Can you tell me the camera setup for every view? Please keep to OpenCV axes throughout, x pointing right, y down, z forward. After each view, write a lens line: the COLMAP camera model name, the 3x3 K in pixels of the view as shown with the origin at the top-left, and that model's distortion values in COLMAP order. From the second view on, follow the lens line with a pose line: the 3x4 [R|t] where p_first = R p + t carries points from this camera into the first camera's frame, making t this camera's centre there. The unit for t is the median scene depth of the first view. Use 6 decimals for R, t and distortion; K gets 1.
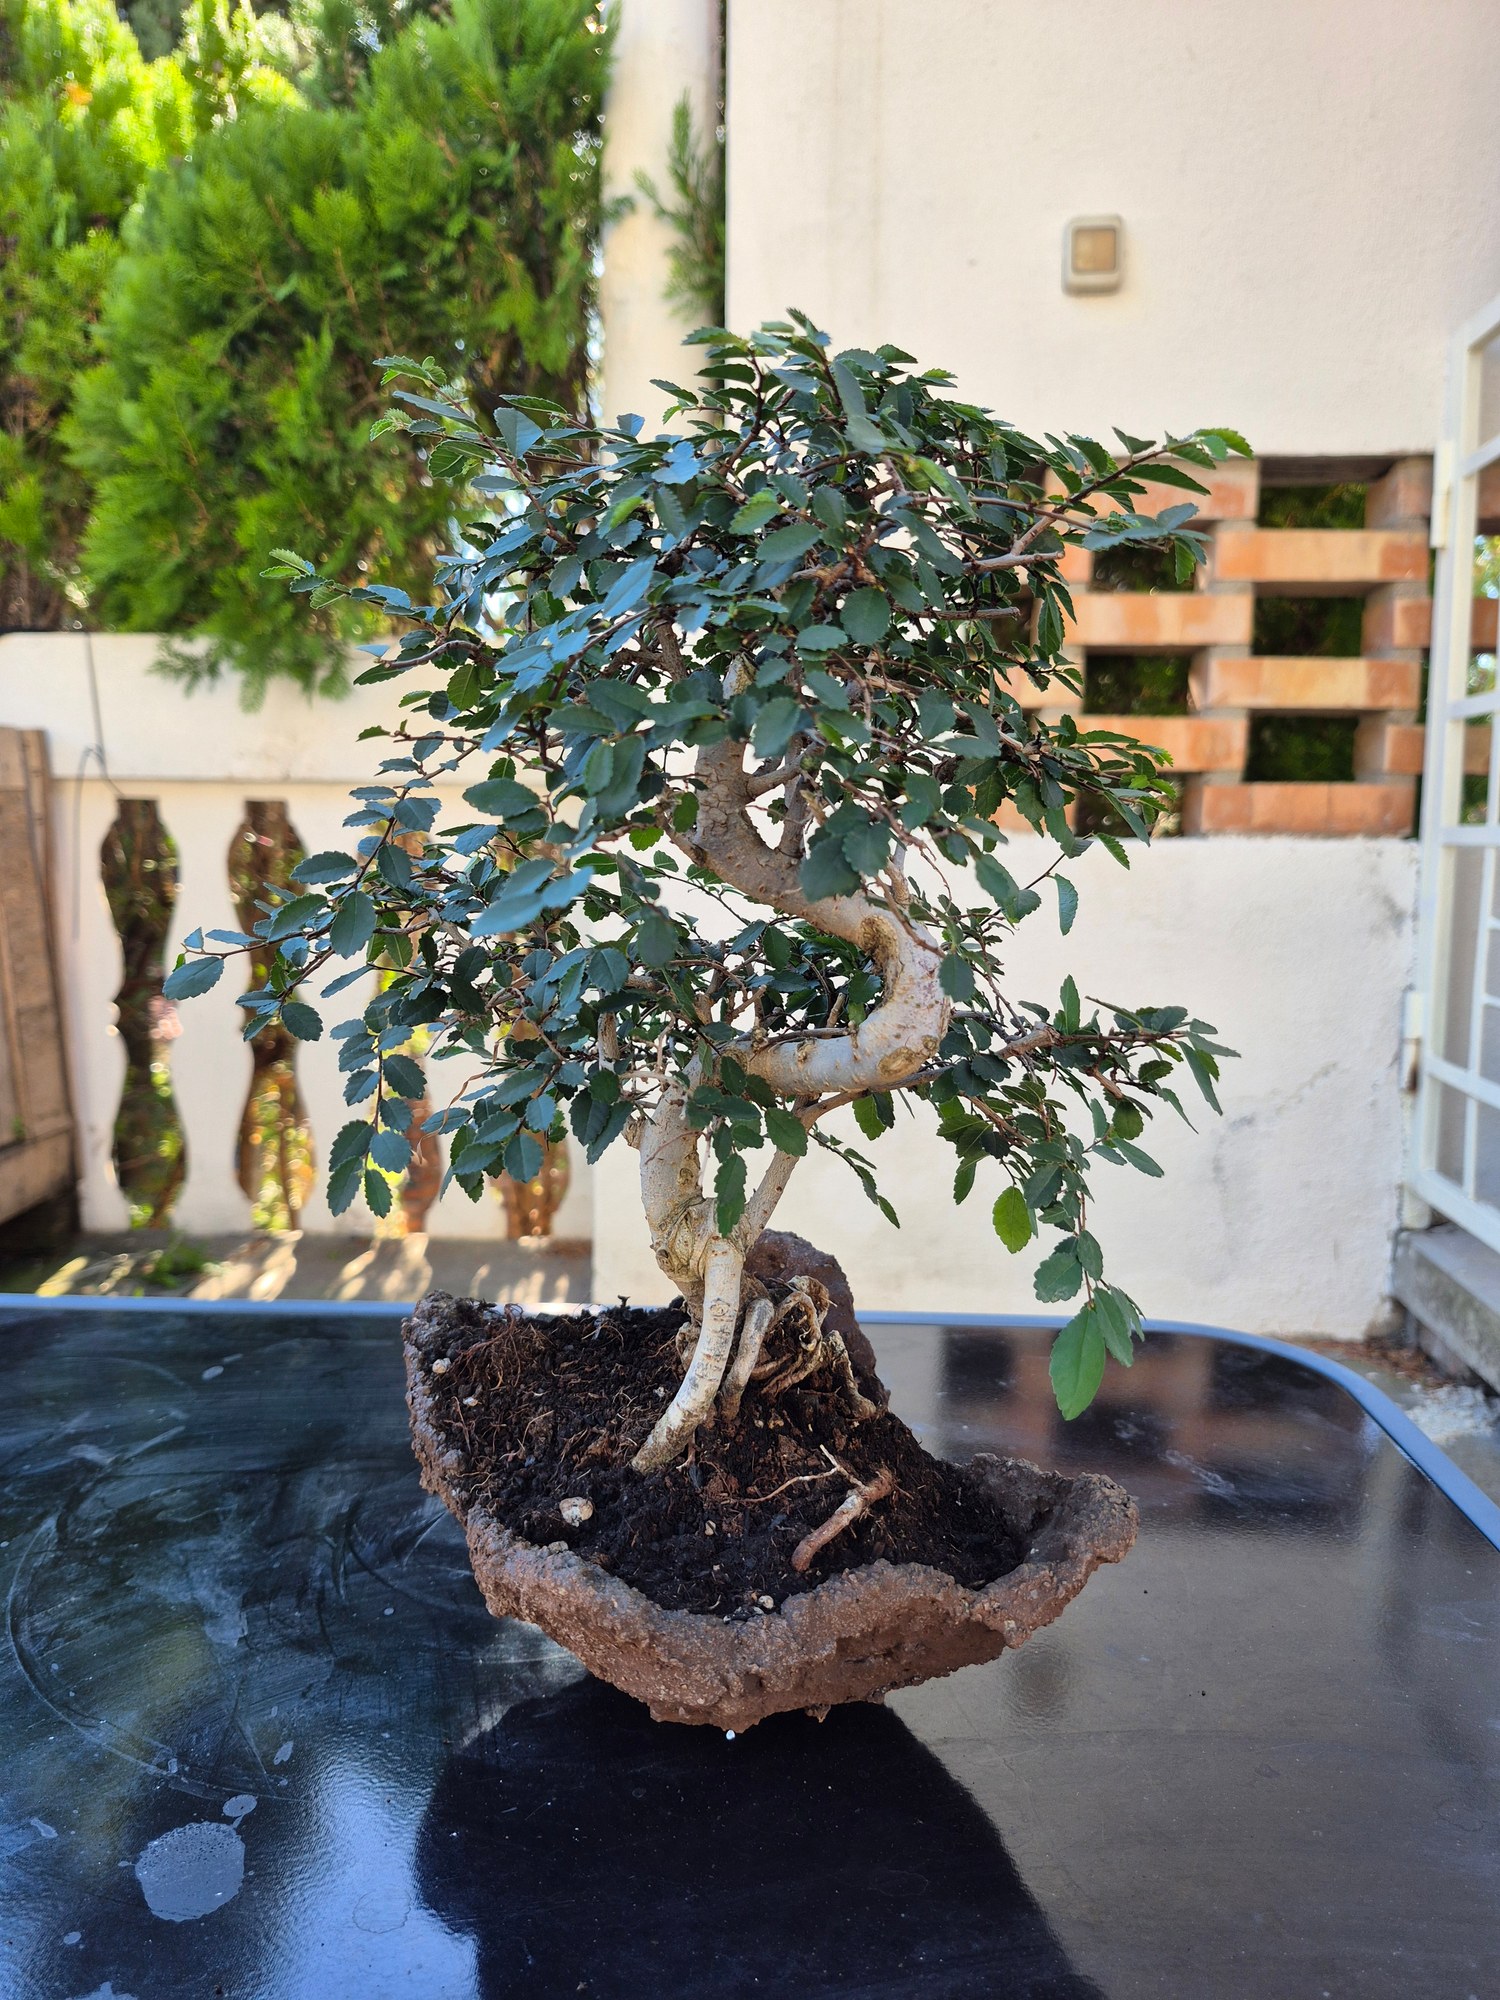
lens RADIAL K [[1525.0, 0, 754.0], [0, 1525.0, 999.6], [0, 0, 1]] dist [-0.014945, 0.005976]
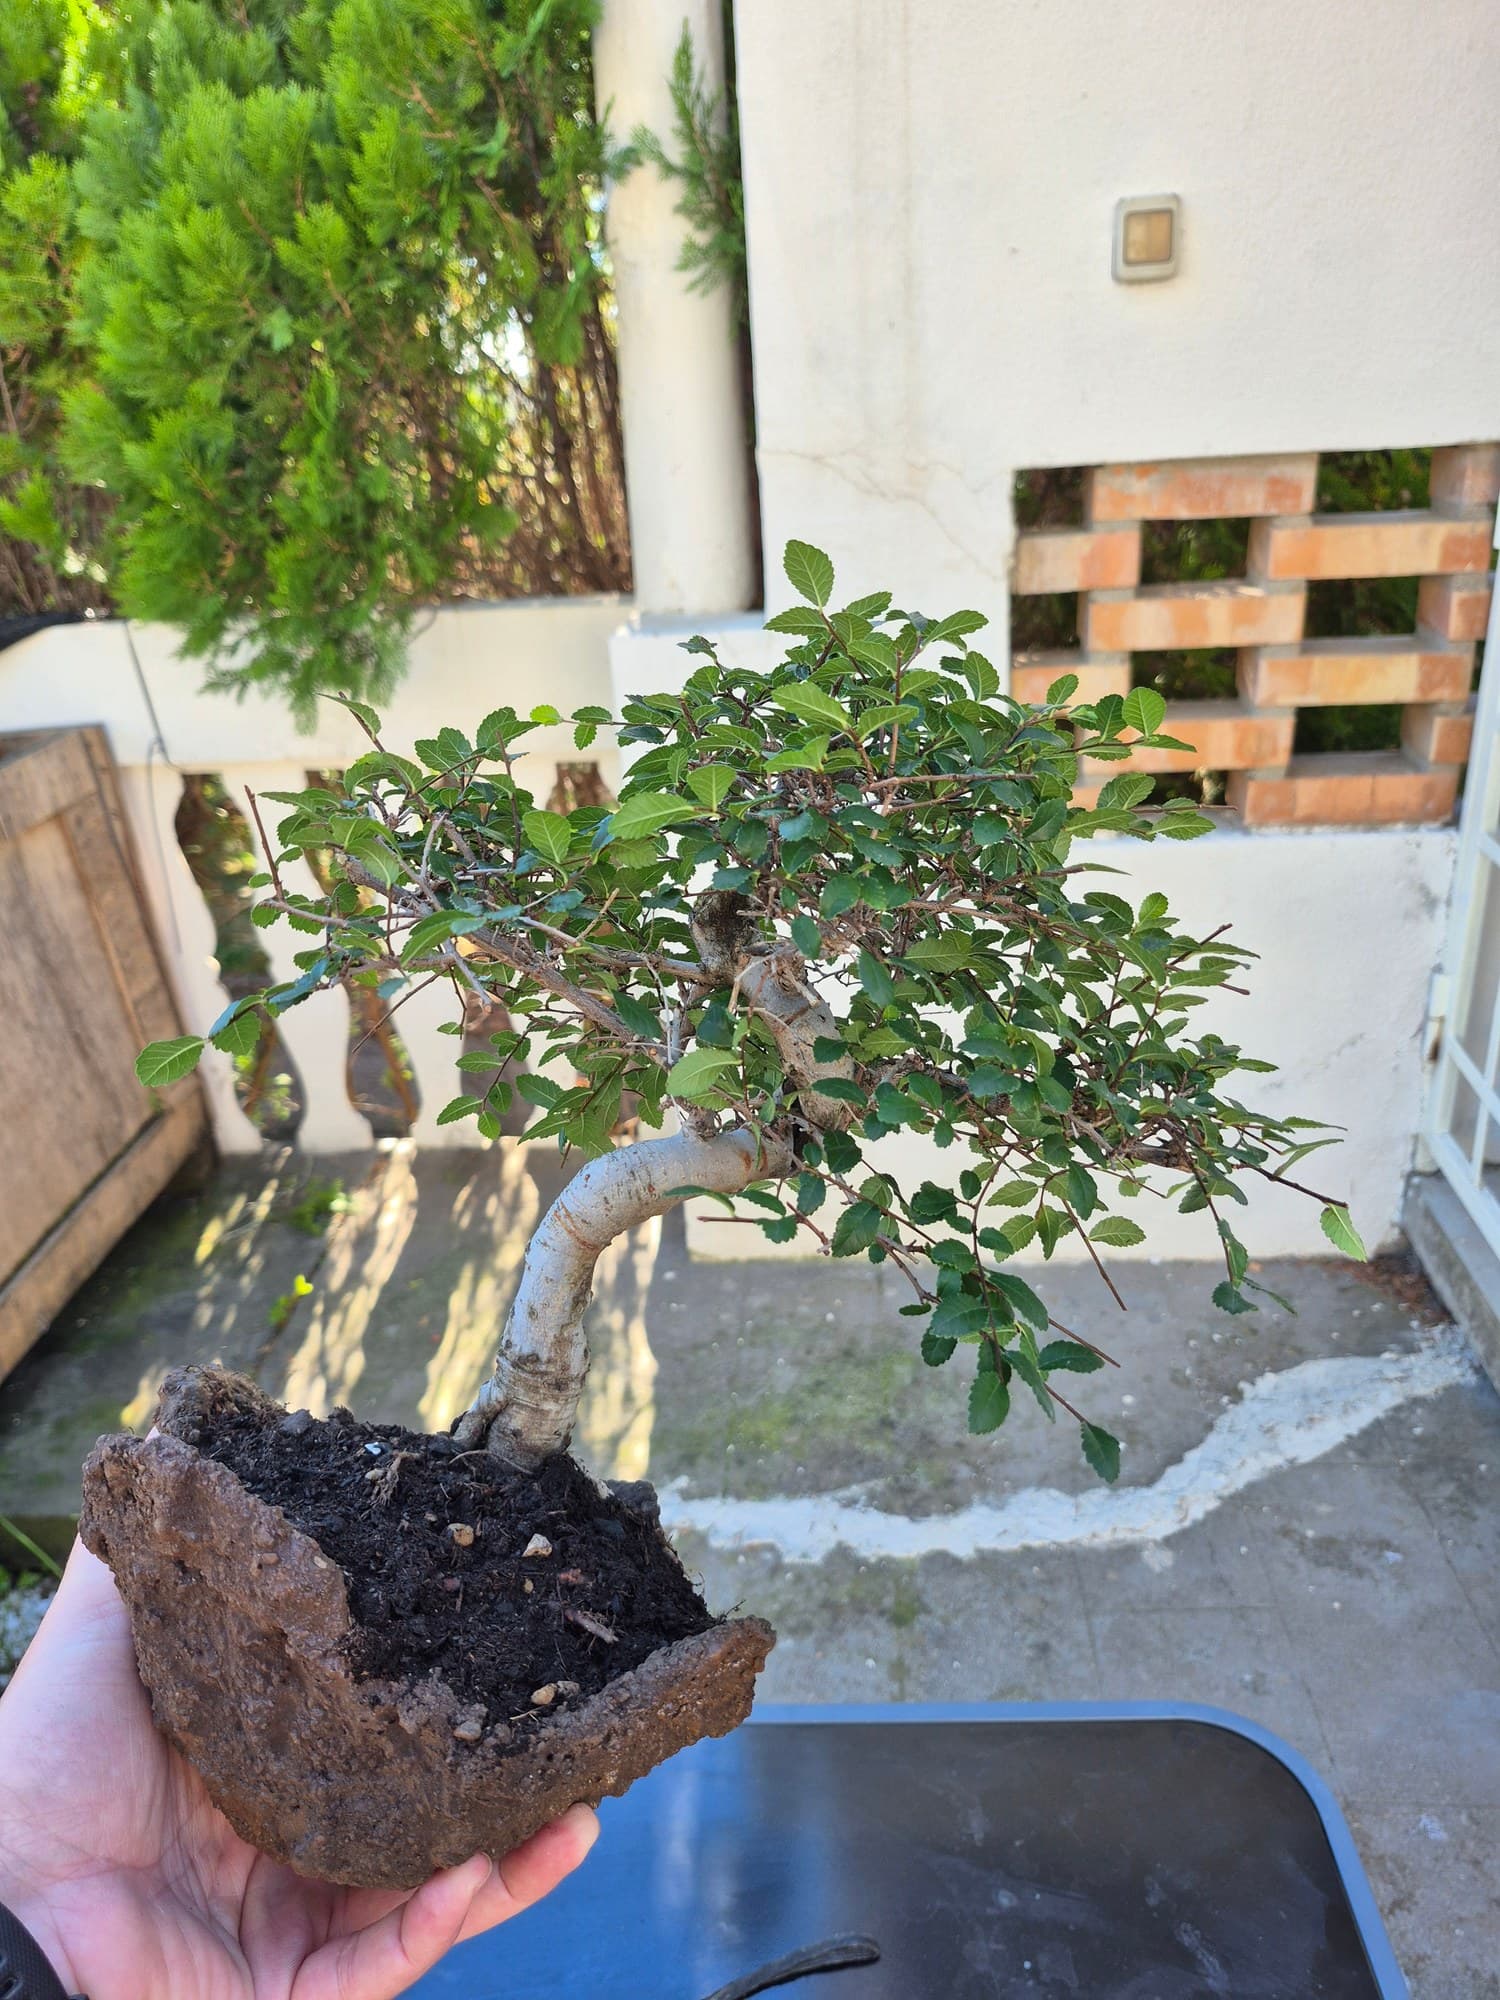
lens RADIAL K [[1525.0, 0, 749.7], [0, 1525.0, 996.1], [0, 0, 1]] dist [-0.014945, 0.005976]
pose [[0.997516, -0.058976, -0.038516, -0.006960], [0.068237, 0.944715, 0.320713, -0.359132], [0.017473, -0.322545, 0.946393, -0.016301]]
